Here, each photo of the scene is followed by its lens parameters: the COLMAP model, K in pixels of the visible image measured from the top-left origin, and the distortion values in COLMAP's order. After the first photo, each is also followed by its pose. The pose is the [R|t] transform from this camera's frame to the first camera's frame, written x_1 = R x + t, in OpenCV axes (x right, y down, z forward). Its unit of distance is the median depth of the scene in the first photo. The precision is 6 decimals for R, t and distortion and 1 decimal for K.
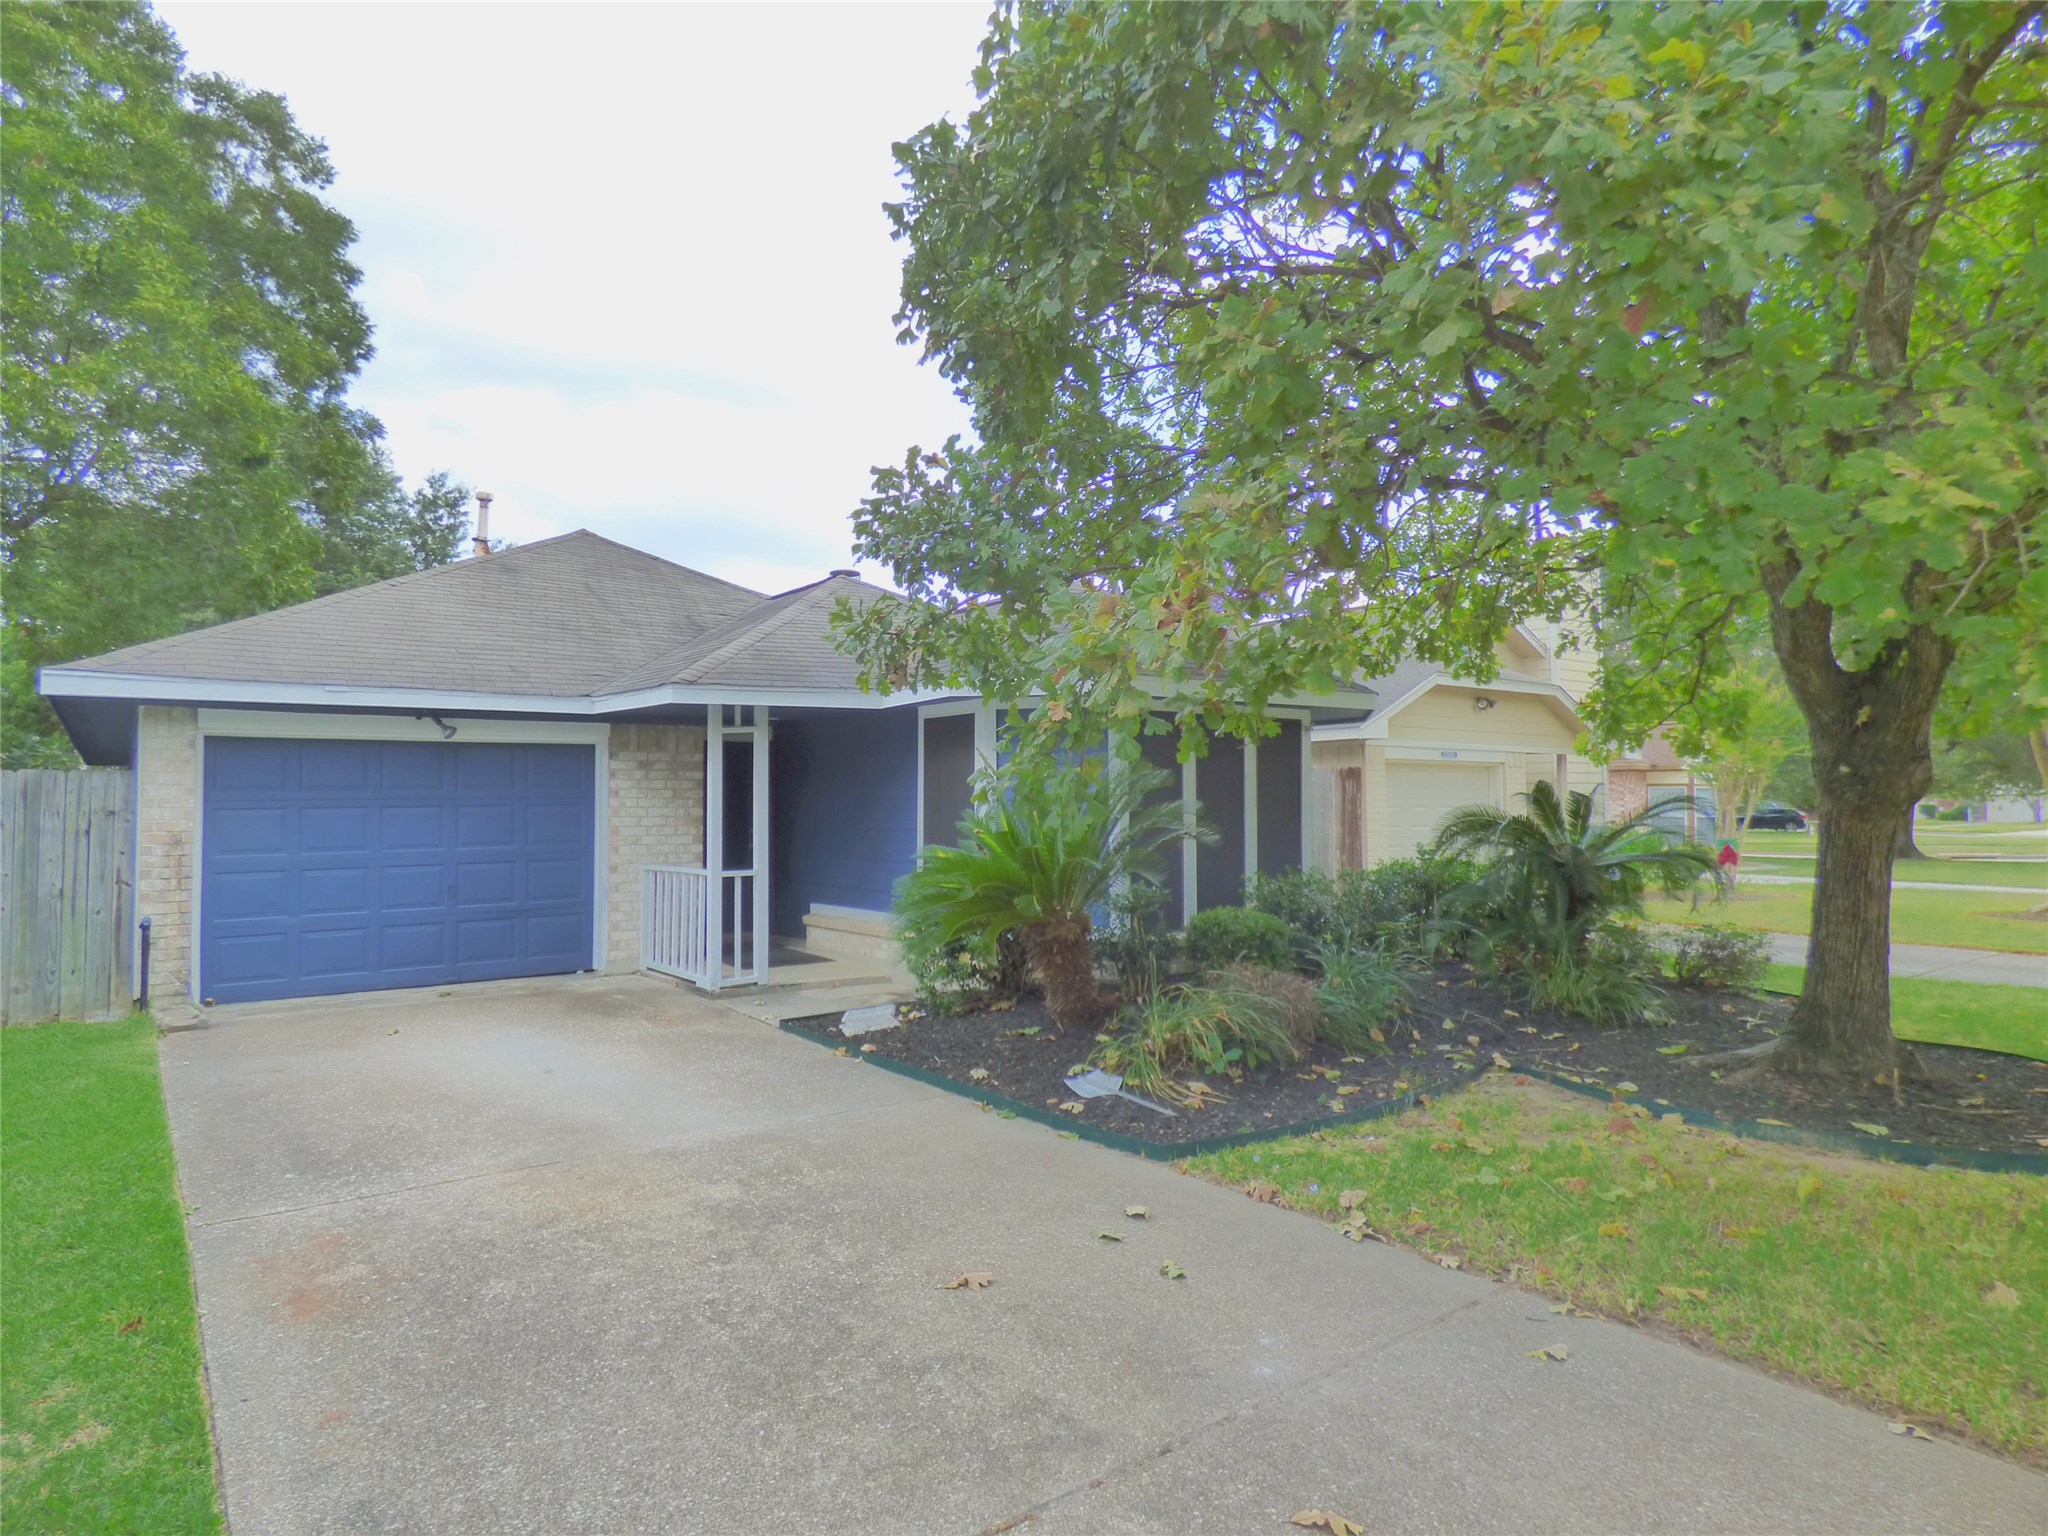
lens RADIAL K [[1210.6, 0, 1027.9], [0, 1210.6, 762.7], [0, 0, 1]] dist [-0.006328, -0.000099]
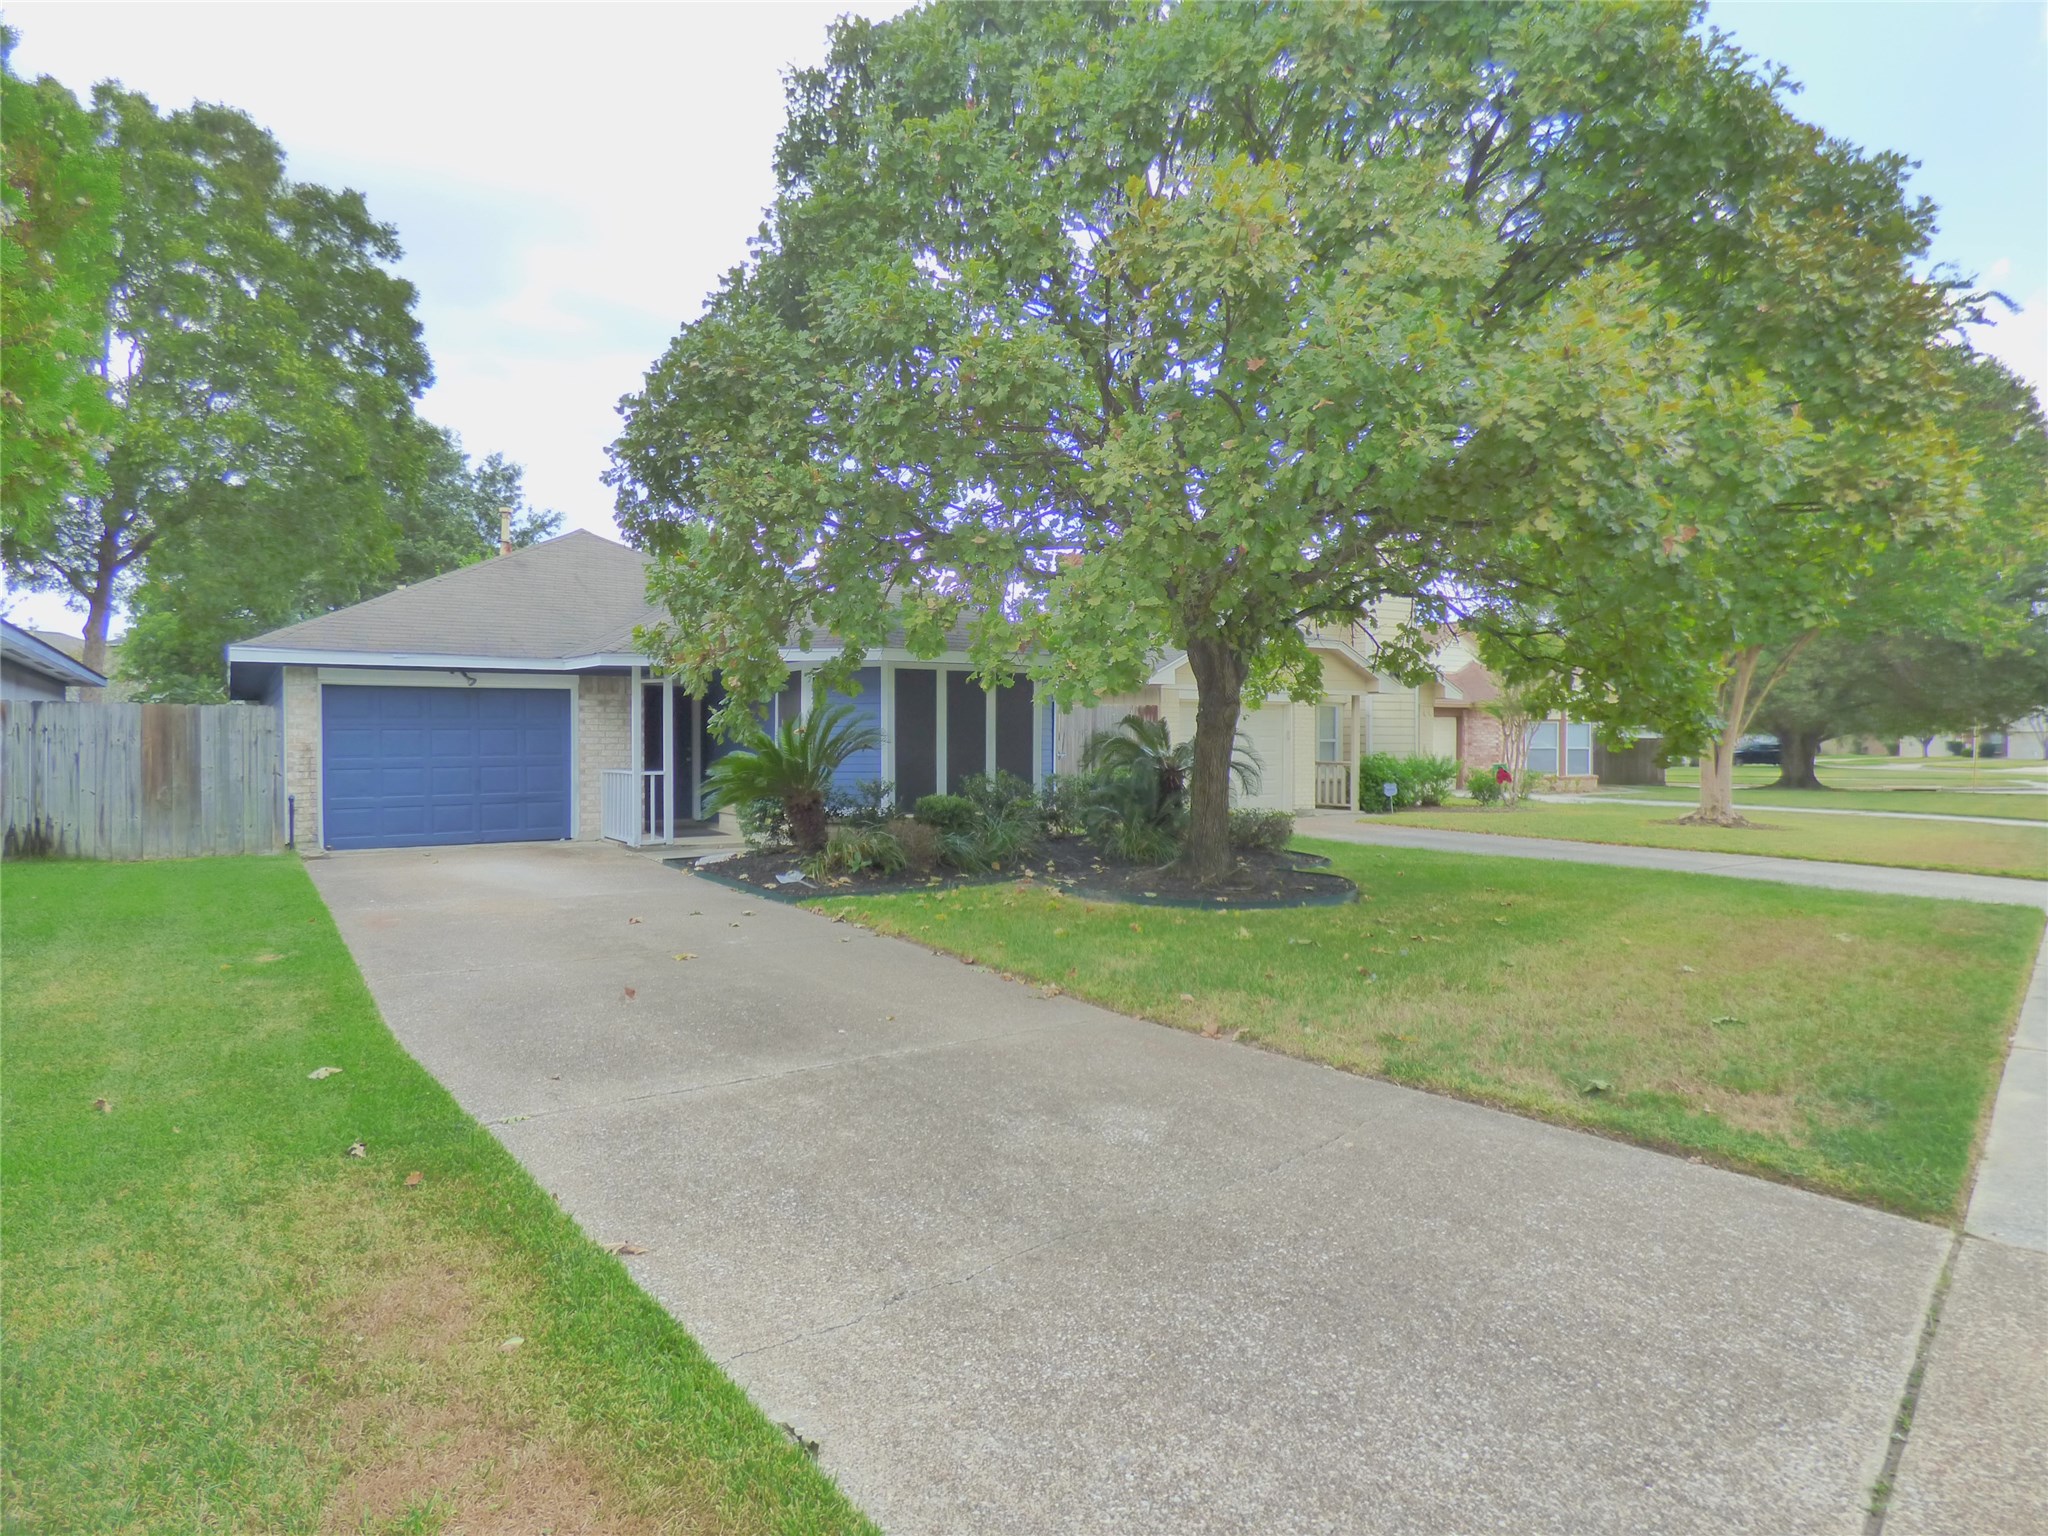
lens RADIAL K [[1210.6, 0, 1027.9], [0, 1210.6, 762.7], [0, 0, 1]] dist [-0.006328, -0.000099]
pose [[0.998161, 0.007149, -0.060200, 0.334750], [-0.003932, 0.998566, 0.053396, -0.007045], [0.060496, -0.053061, 0.996757, -0.521834]]
